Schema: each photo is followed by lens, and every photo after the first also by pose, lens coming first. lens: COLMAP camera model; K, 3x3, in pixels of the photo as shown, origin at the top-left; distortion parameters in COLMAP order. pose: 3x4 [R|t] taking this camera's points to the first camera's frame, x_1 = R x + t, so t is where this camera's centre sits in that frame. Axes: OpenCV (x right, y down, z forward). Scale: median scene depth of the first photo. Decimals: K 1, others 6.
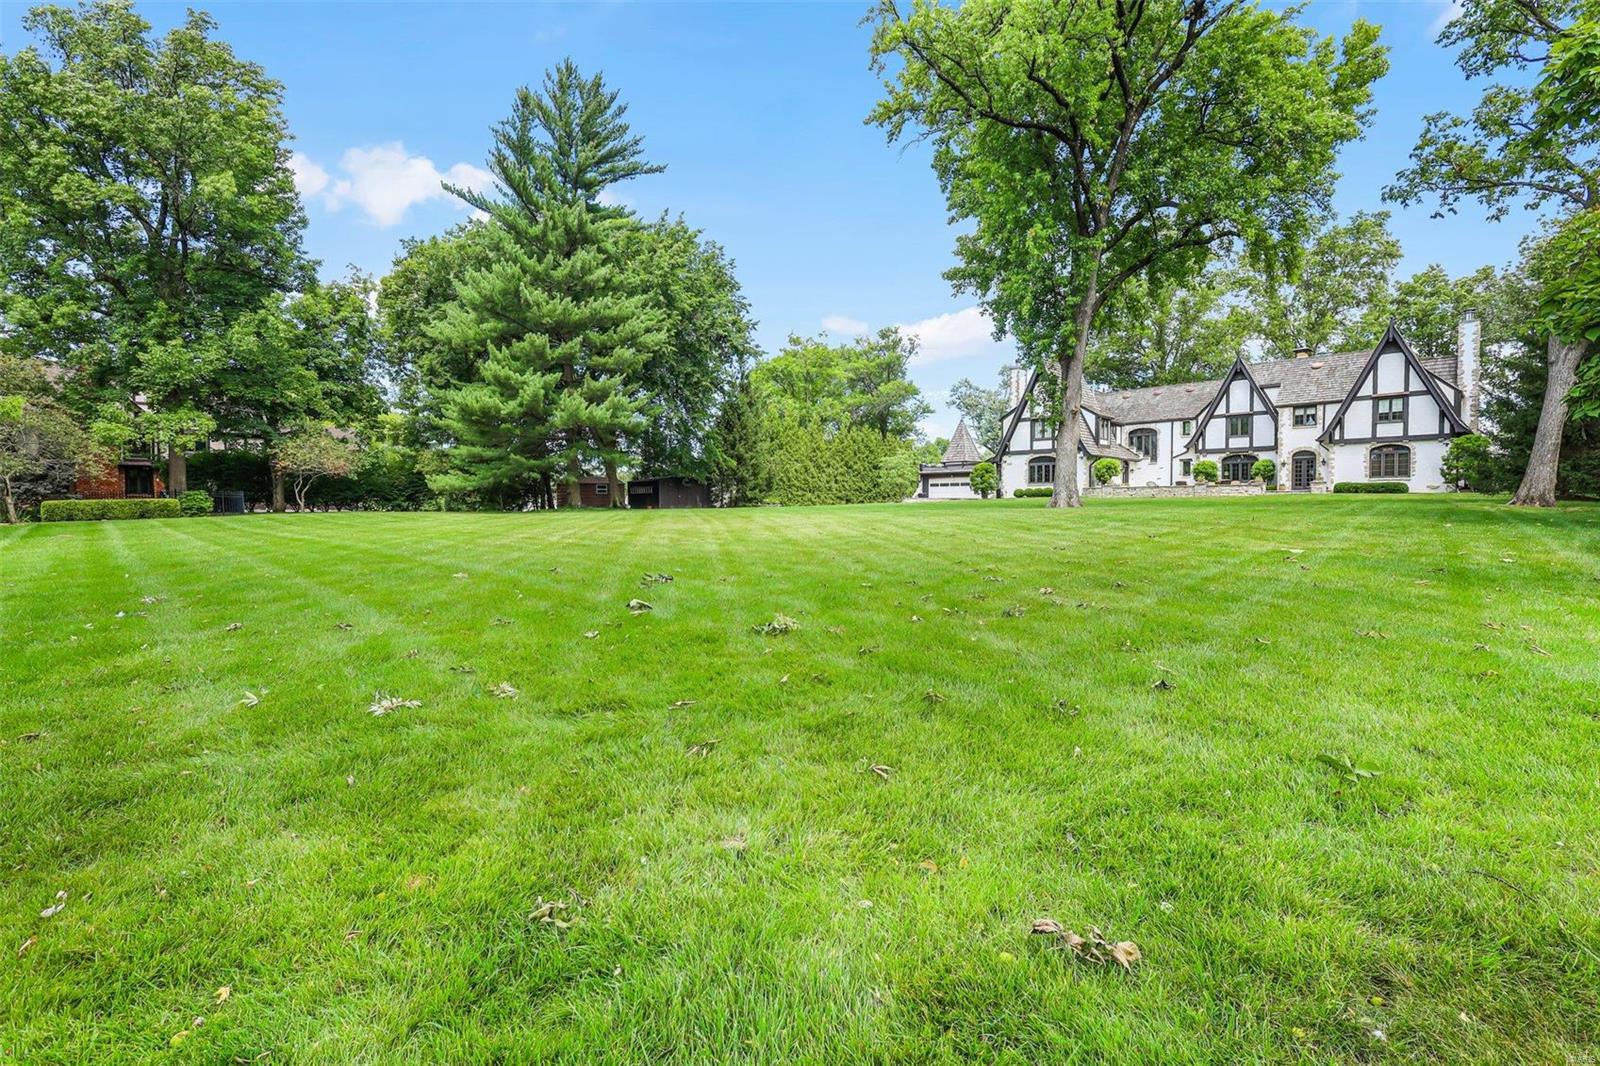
lens RADIAL K [[737.1, 0, 800.0], [0, 737.1, 533.0], [0, 0, 1]] dist [-0.000104, -0.000435]
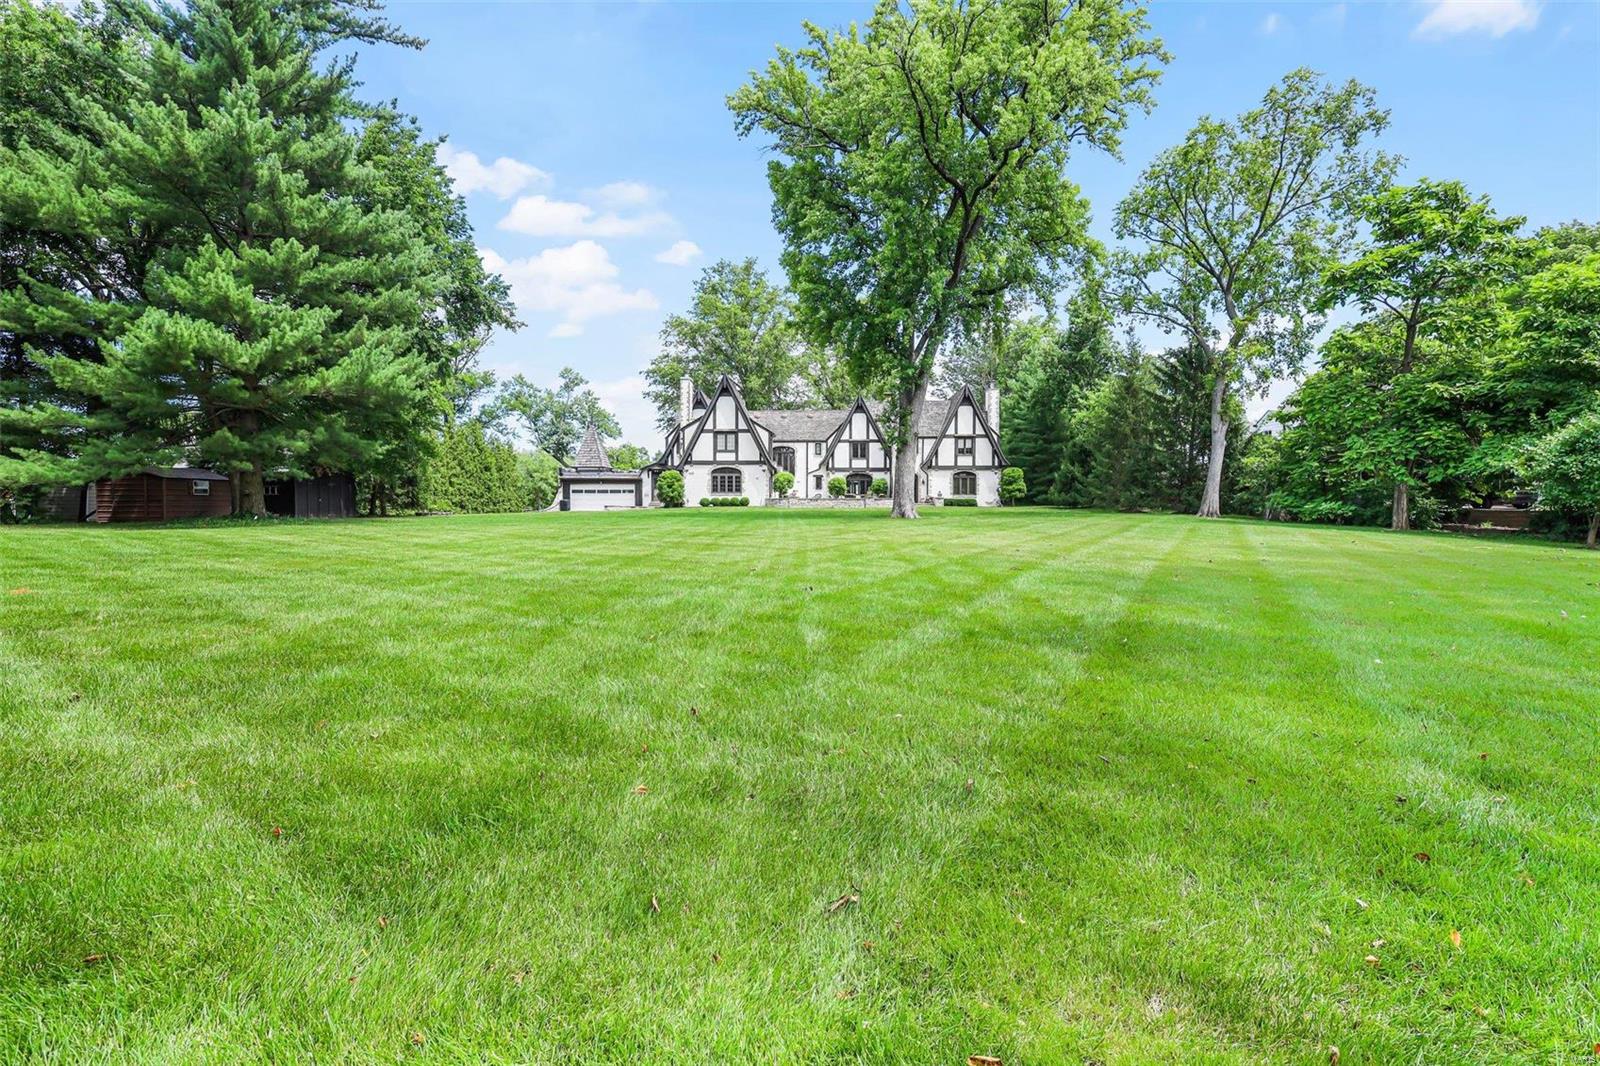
lens RADIAL K [[737.1, 0, 800.0], [0, 737.1, 533.0], [0, 0, 1]] dist [-0.000104, -0.000435]
pose [[0.723314, -0.016678, 0.690318, -0.318926], [0.021308, 0.999771, 0.001827, -0.011139], [-0.690191, 0.013388, 0.723504, 0.176543]]
